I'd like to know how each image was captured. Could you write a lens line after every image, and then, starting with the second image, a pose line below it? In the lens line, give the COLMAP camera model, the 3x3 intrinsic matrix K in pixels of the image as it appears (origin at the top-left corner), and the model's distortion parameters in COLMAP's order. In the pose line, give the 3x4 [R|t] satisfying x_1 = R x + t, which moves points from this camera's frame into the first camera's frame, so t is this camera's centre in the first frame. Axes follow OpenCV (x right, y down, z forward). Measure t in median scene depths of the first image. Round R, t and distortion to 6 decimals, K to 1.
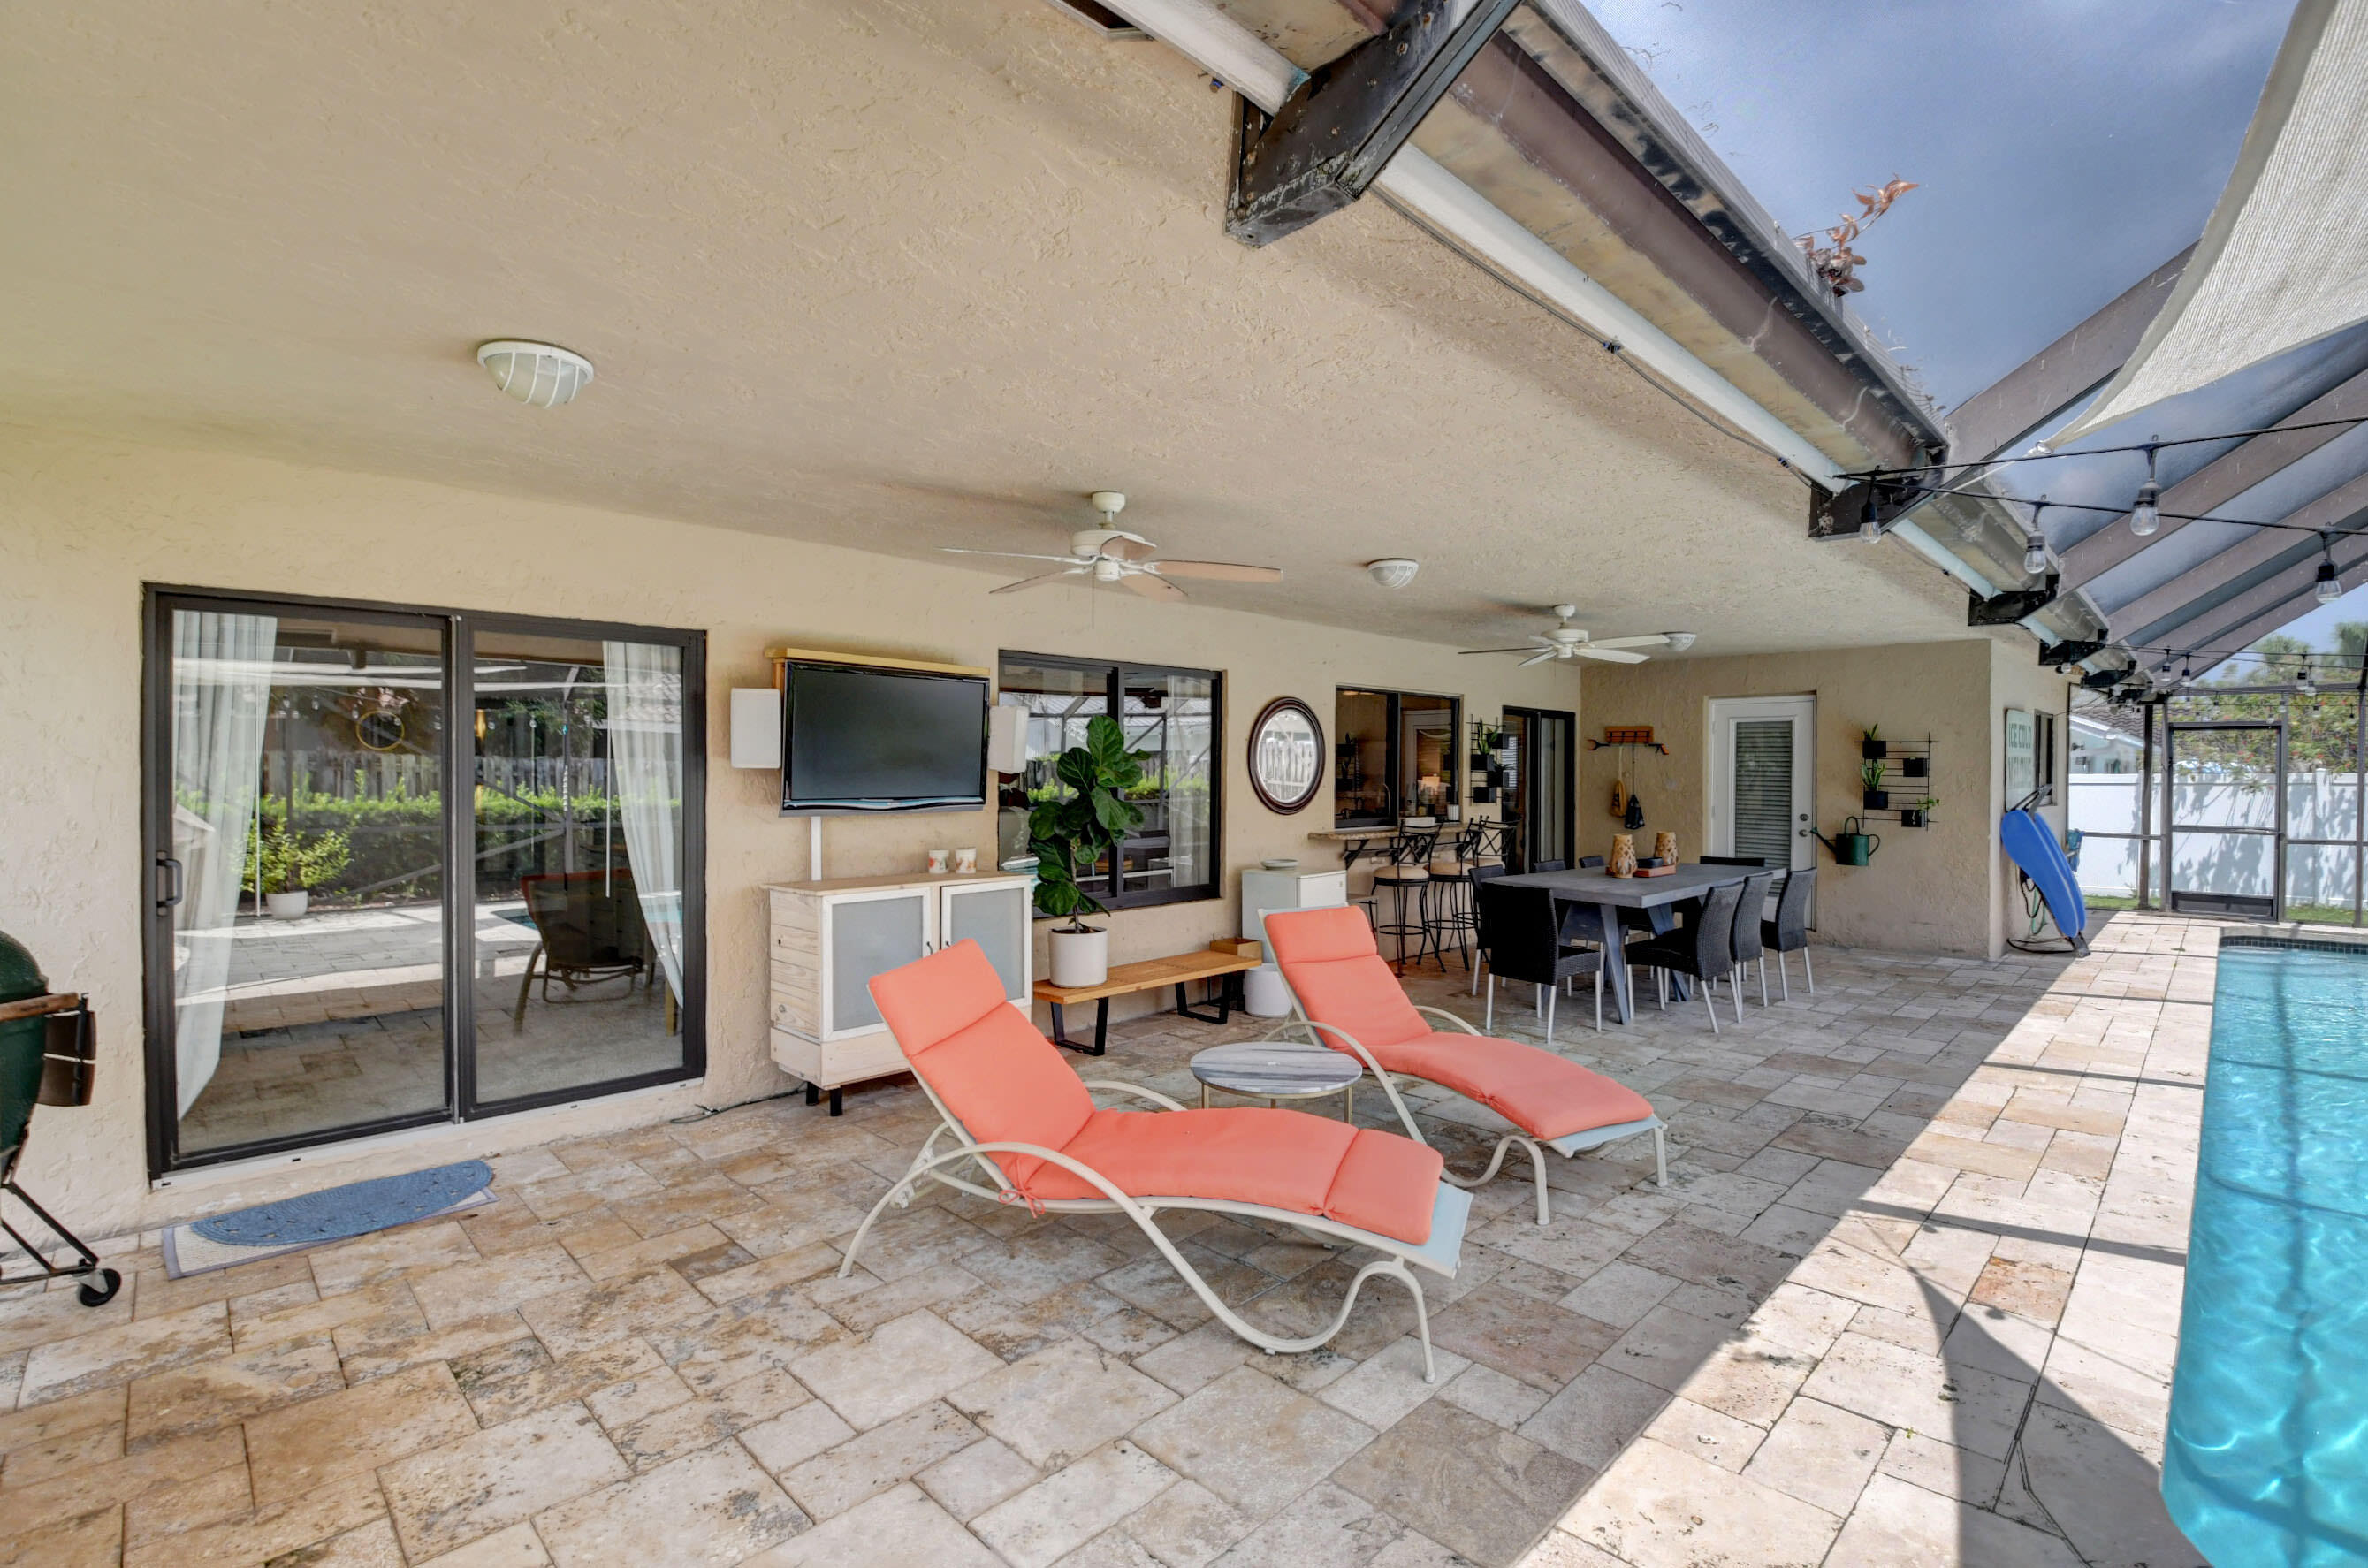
lens RADIAL K [[1059.5, 0, 1187.2], [0, 1059.5, 777.3], [0, 0, 1]] dist [0.022933, -0.029665]
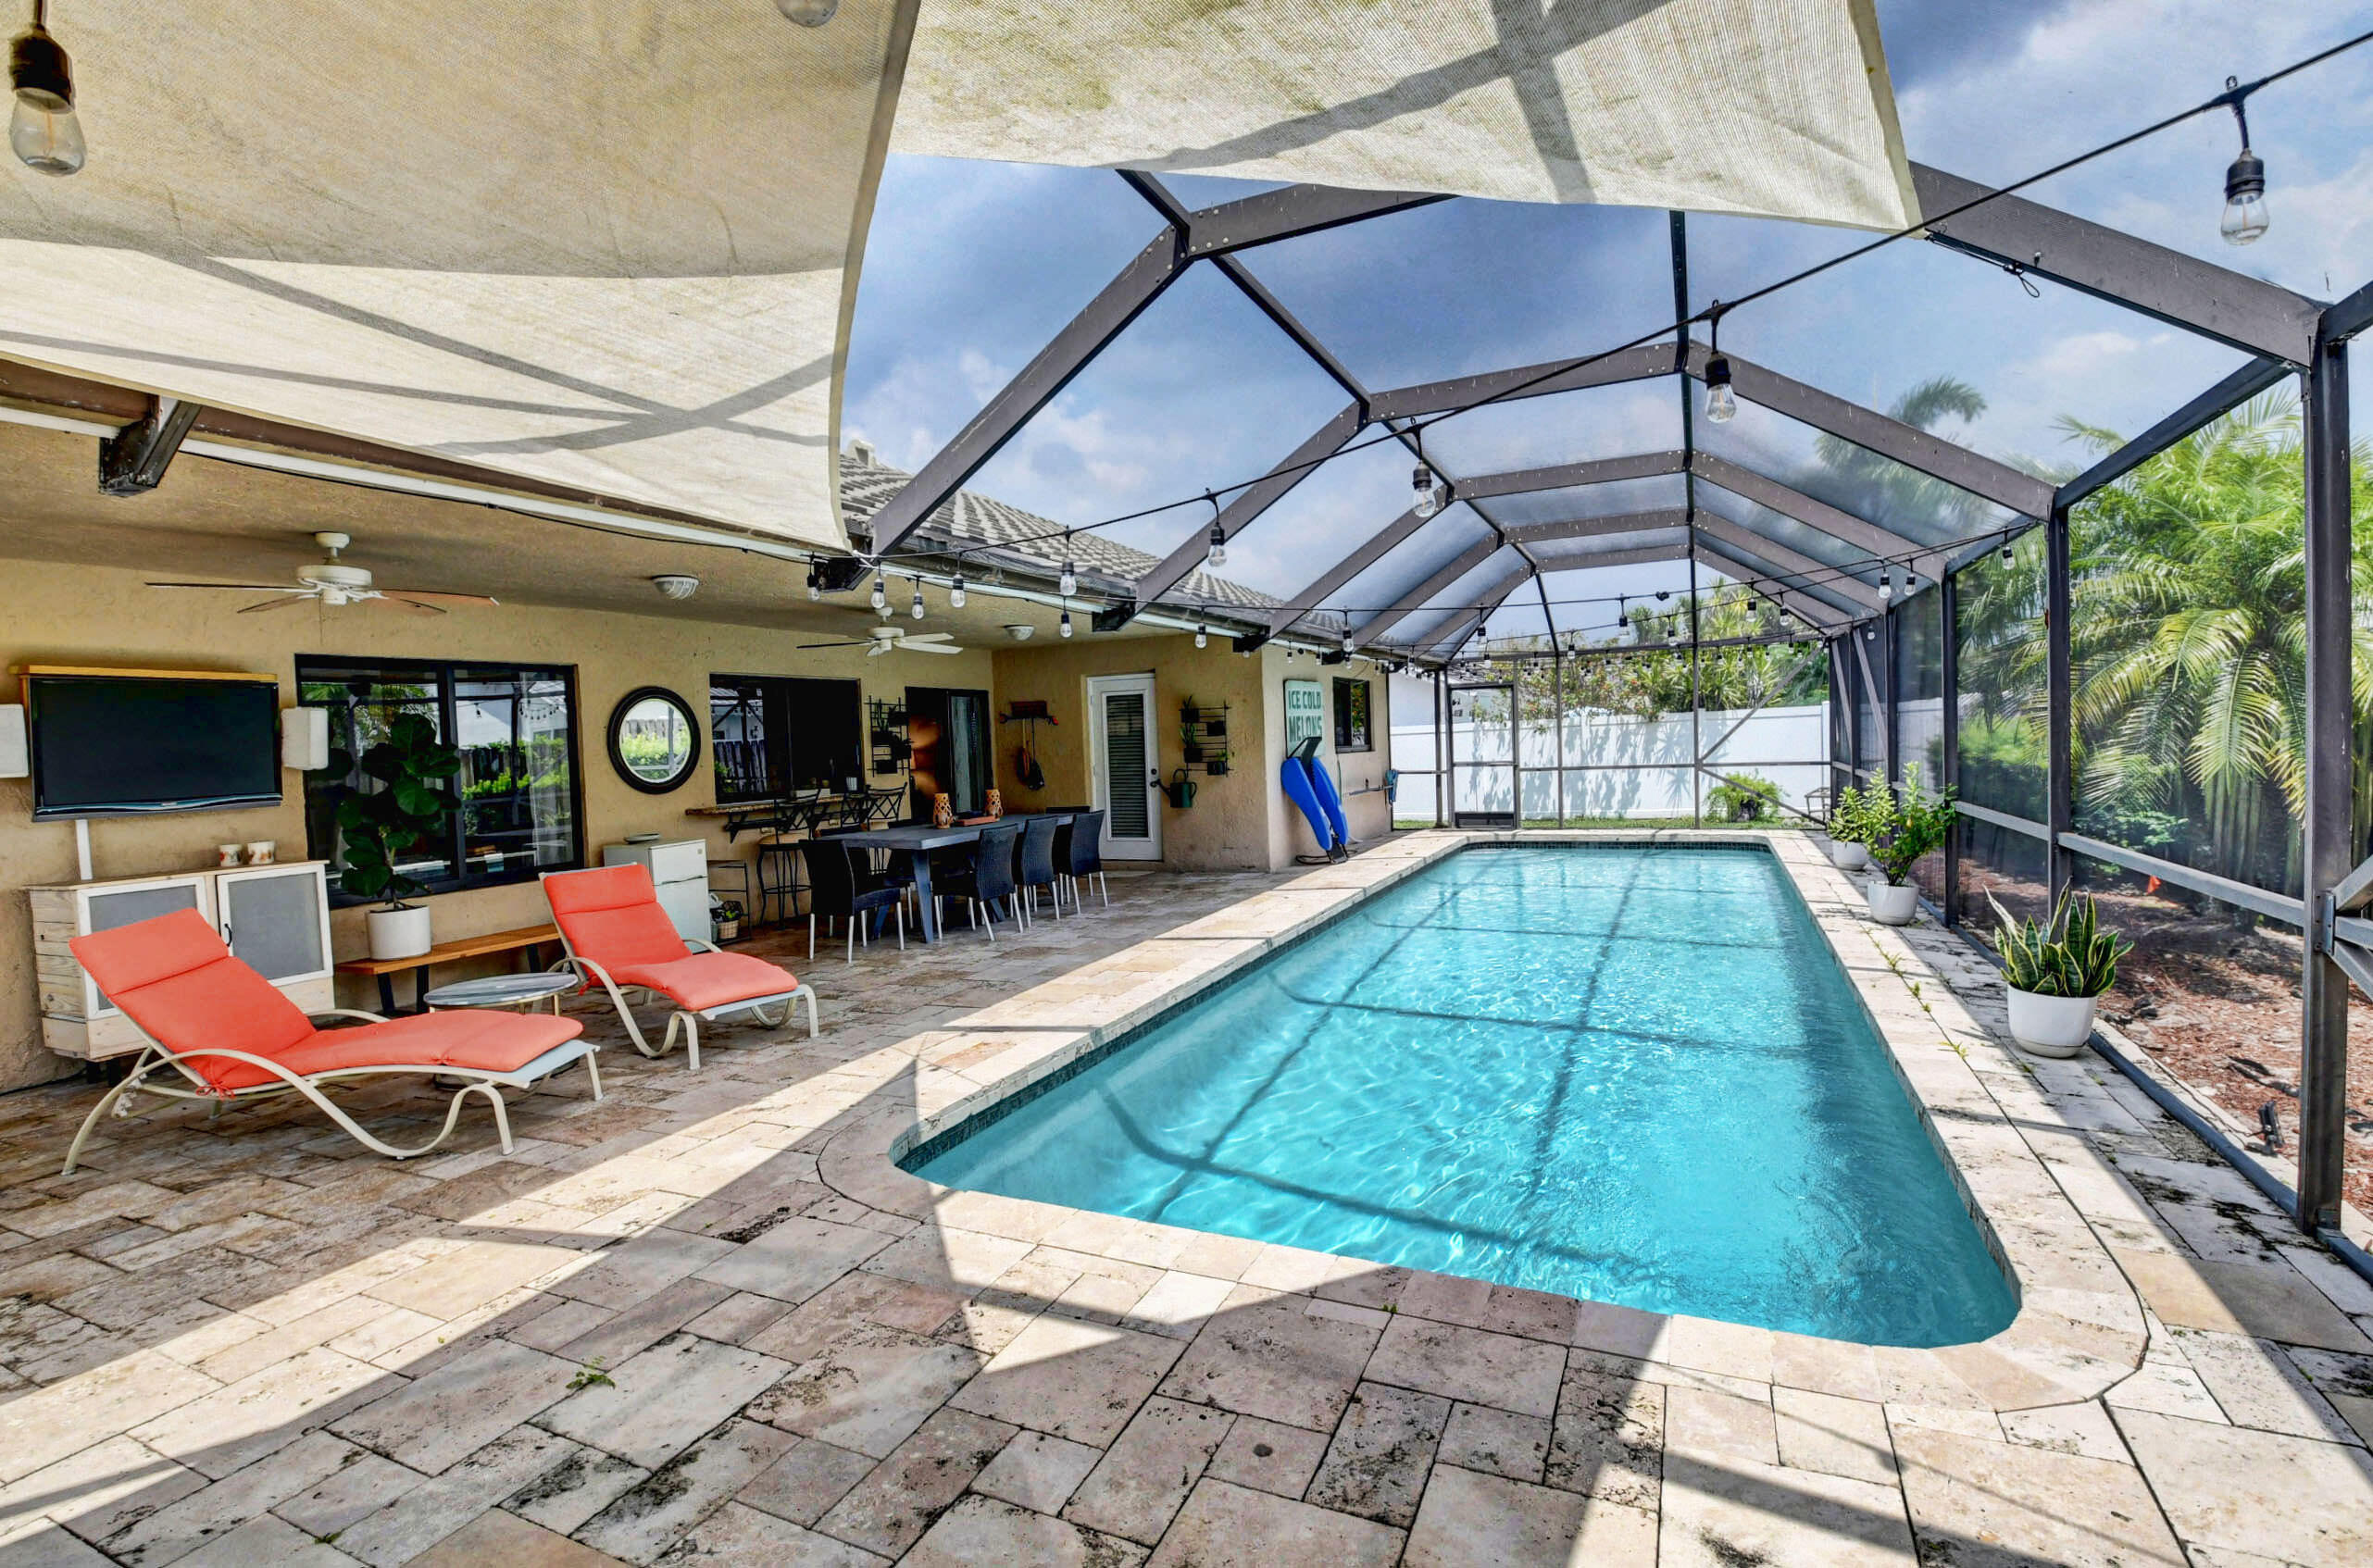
lens RADIAL K [[1099.2, 0, 1186.5], [0, 1099.2, 784.0], [0, 0, 1]] dist [-0.014486, -0.010657]
pose [[0.932053, -0.056438, 0.357899, 0.285679], [0.045807, 0.998223, 0.038118, 0.009656], [-0.359415, -0.019134, 0.932982, -0.378012]]
